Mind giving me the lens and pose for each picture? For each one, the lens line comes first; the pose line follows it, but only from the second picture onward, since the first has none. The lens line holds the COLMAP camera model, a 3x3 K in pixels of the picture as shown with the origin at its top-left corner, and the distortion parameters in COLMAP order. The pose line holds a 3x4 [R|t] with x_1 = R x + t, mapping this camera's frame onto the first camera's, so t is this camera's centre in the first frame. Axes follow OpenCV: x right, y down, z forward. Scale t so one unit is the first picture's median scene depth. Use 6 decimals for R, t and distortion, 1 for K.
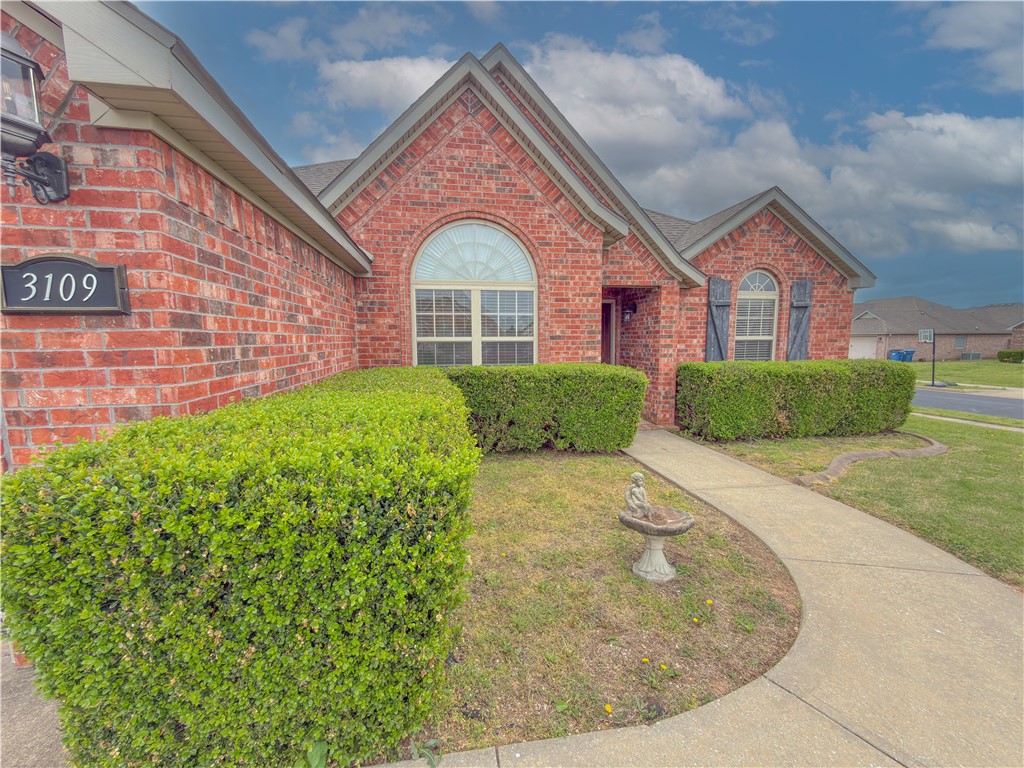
lens RADIAL K [[412.4, 0, 515.8], [0, 412.4, 383.1], [0, 0, 1]] dist [0.007001, 0.000022]
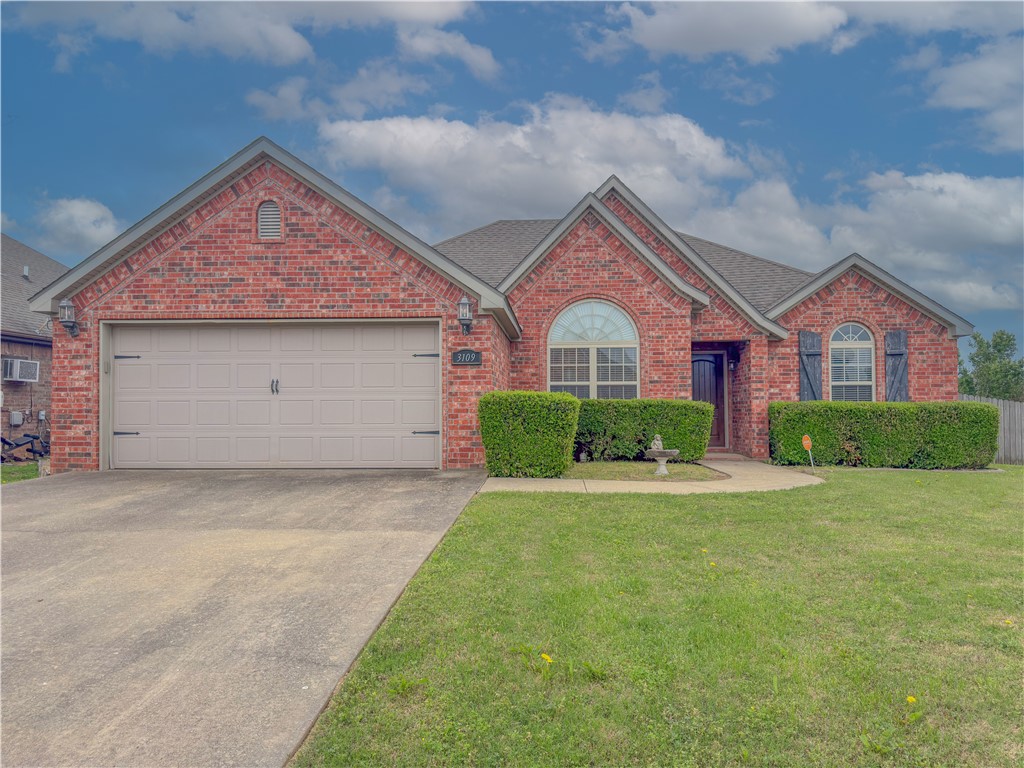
lens RADIAL K [[719.8, 0, 512.0], [0, 719.8, 384.0], [0, 0, 1]] dist [0.065416, -0.001019]
pose [[0.969282, -0.008131, -0.245818, 0.221108], [-0.027772, 0.989443, -0.142235, 0.233234], [0.244380, 0.144693, 0.958823, -1.296672]]
